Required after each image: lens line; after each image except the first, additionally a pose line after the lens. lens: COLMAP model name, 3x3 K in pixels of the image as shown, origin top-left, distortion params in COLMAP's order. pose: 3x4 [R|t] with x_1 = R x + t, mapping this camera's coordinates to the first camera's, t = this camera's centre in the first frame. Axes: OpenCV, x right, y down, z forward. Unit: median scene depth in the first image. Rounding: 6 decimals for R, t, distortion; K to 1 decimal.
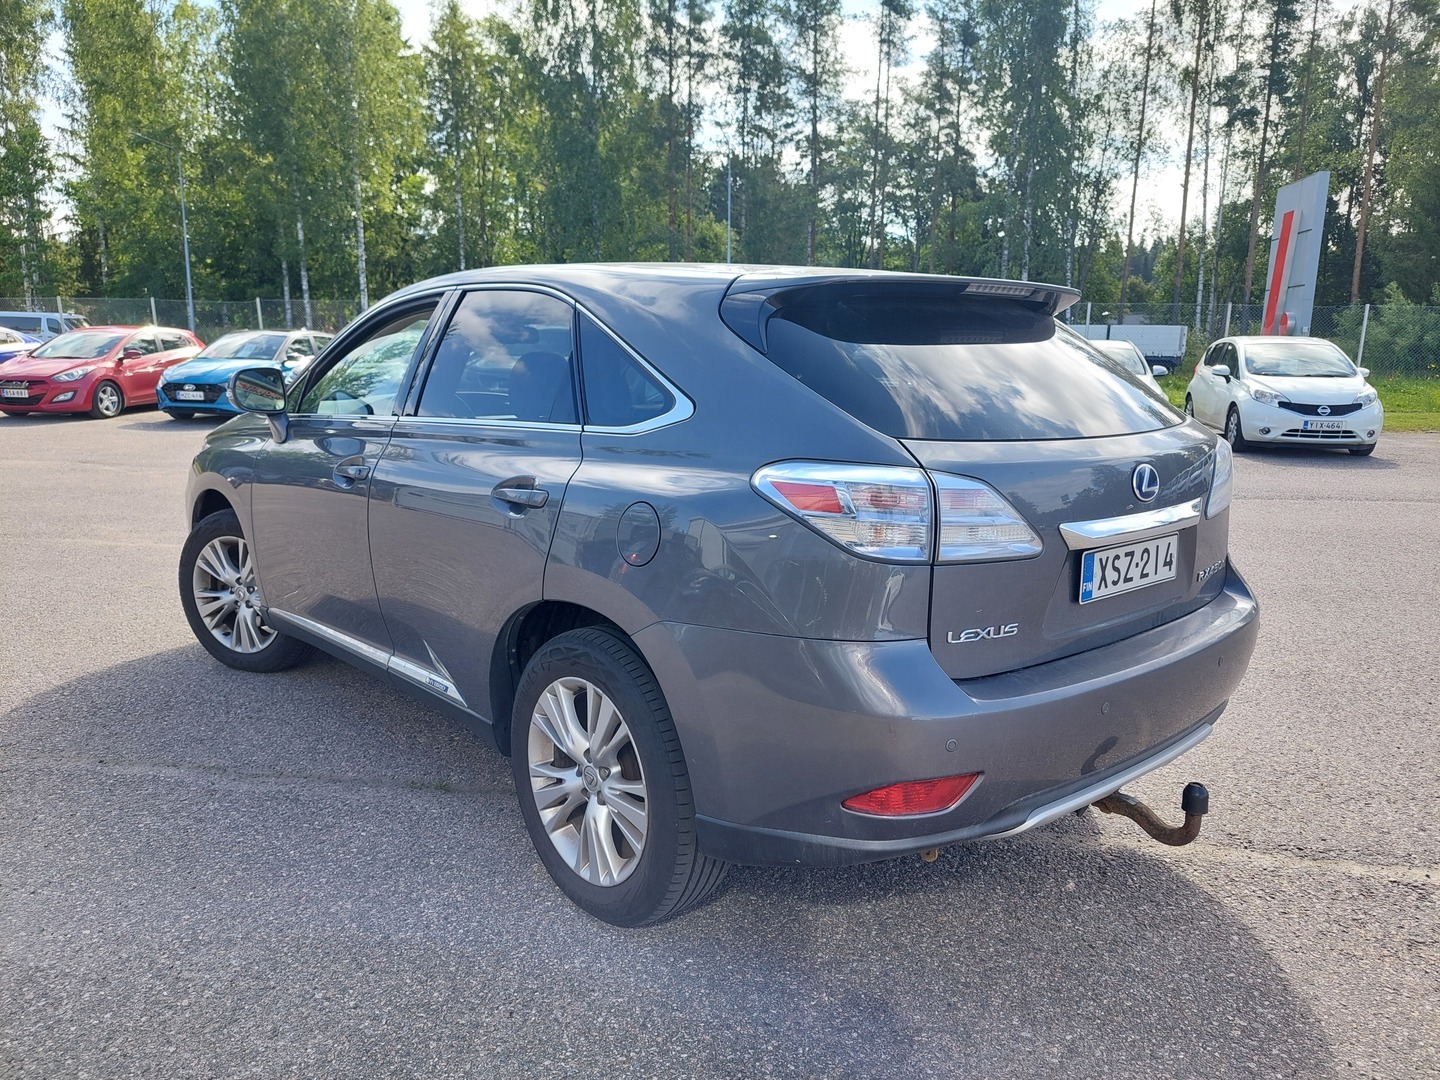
lens RADIAL K [[1019.1, 0, 712.3], [0, 1019.1, 543.8], [0, 0, 1]] dist [0.032692, -0.018958]
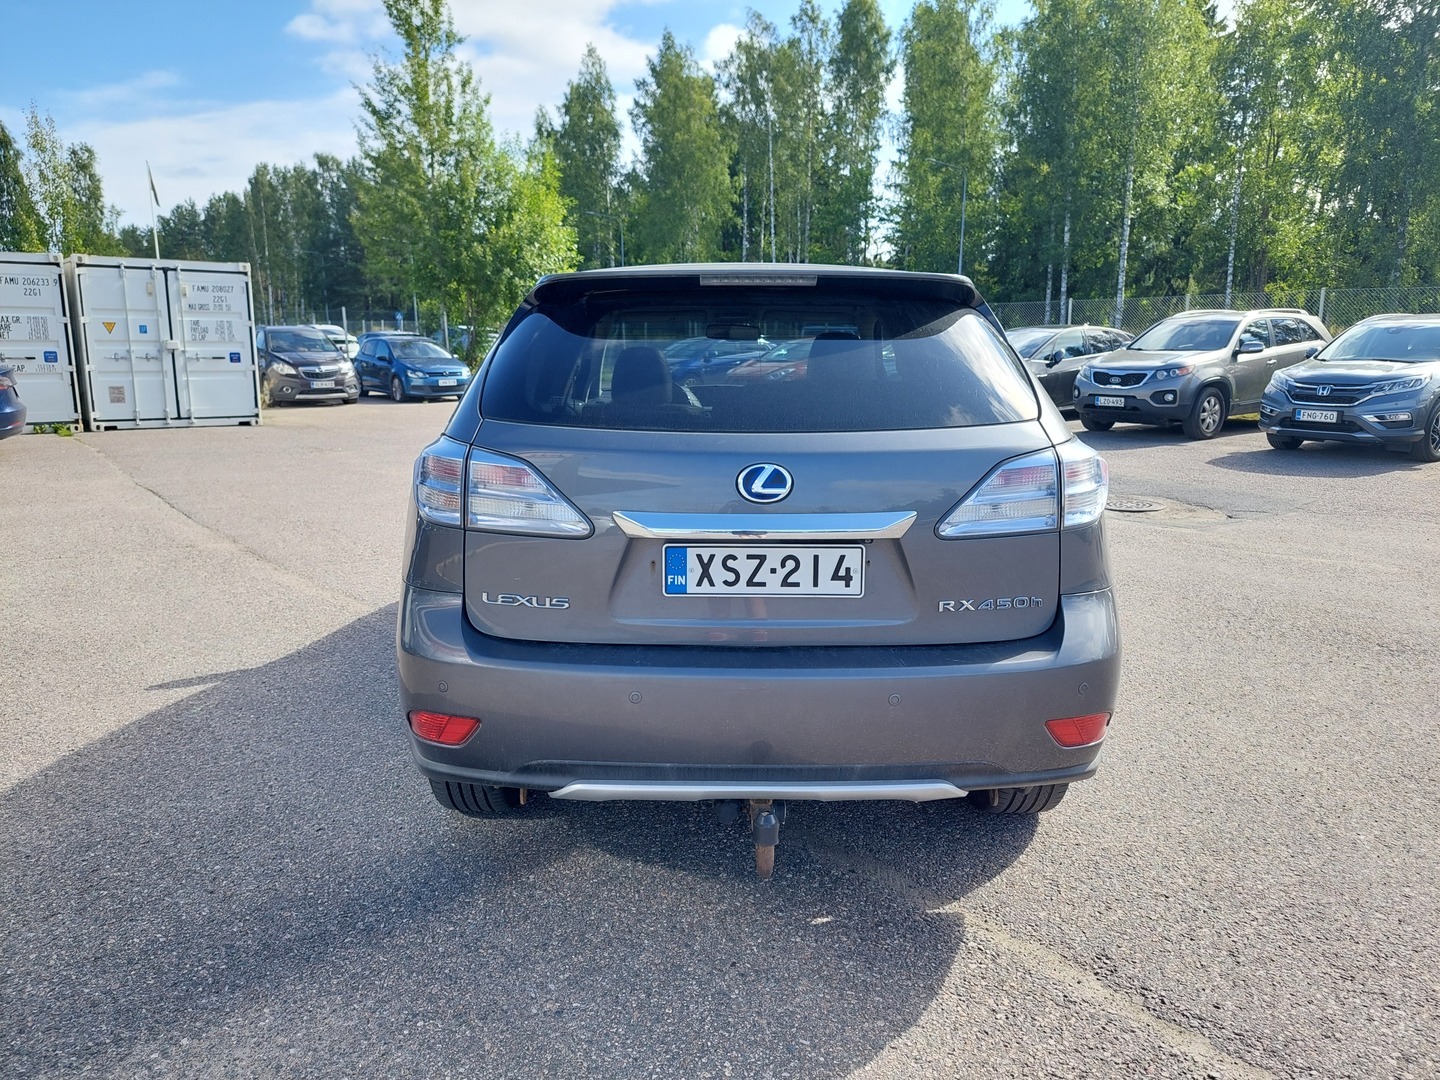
lens RADIAL K [[1019.1, 0, 713.7], [0, 1019.1, 539.4], [0, 0, 1]] dist [0.032692, -0.018958]
pose [[0.764792, 0.111878, -0.634489, 0.851294], [-0.114827, 0.992710, 0.036634, -0.031612], [0.633962, 0.044839, 0.772063, 0.216696]]
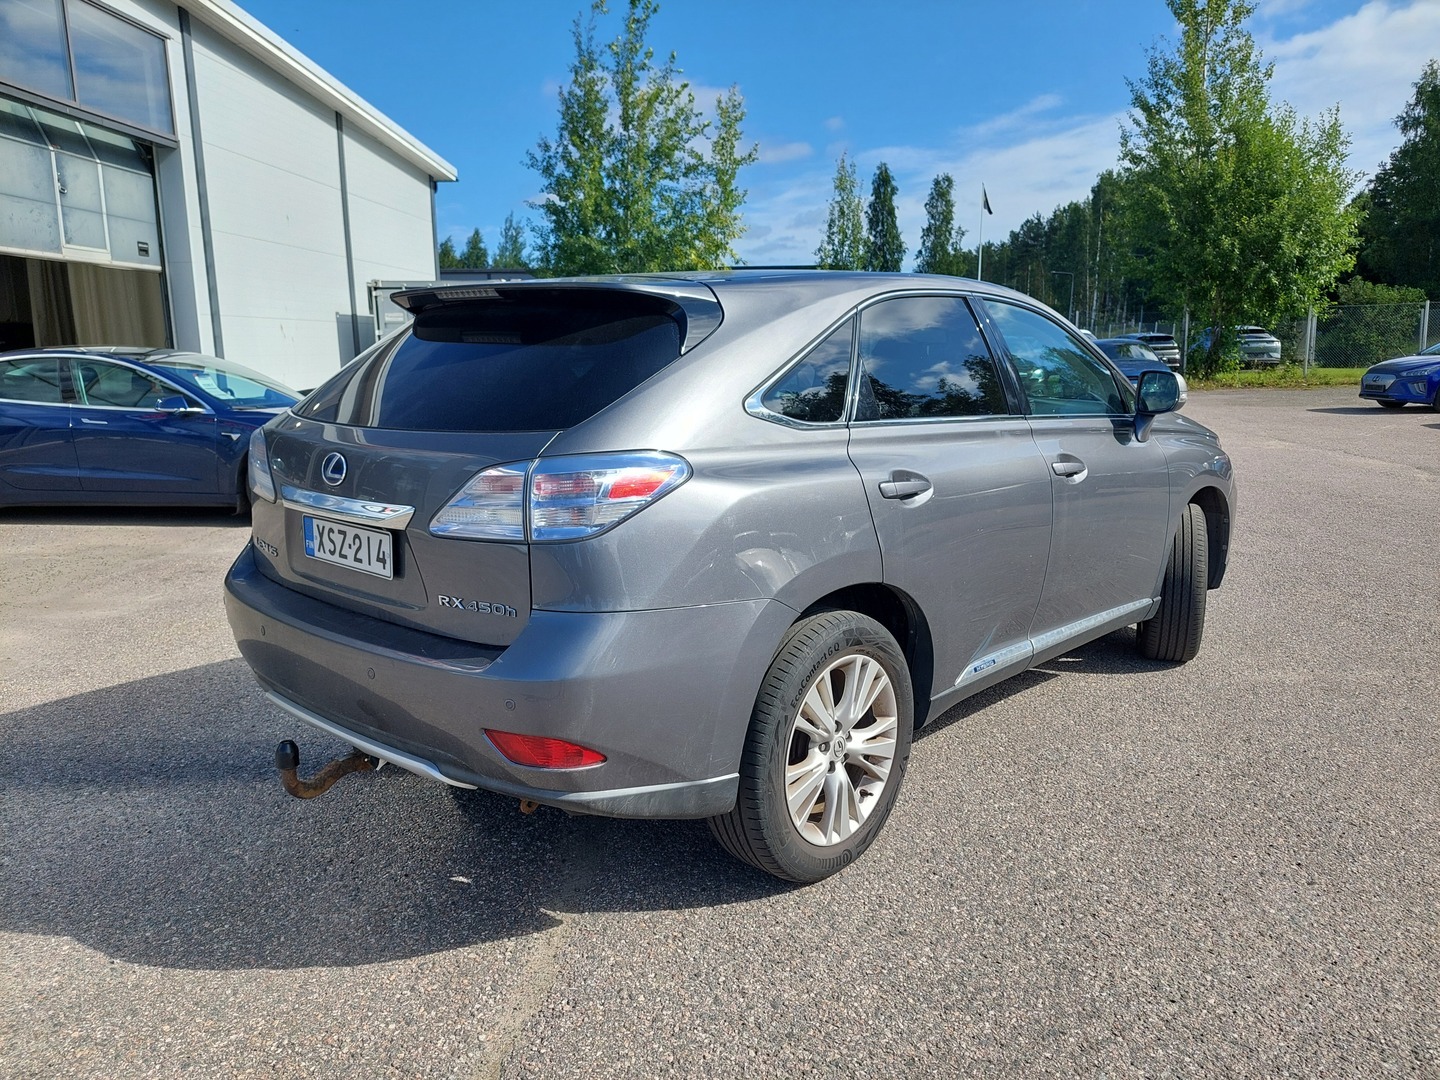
lens RADIAL K [[1019.1, 0, 719.0], [0, 1019.1, 546.4], [0, 0, 1]] dist [0.032692, -0.018958]
pose [[0.138741, 0.177522, -0.974288, 1.354658], [-0.181403, 0.971713, 0.151221, -0.190309], [0.973573, 0.155758, 0.167020, 1.063384]]
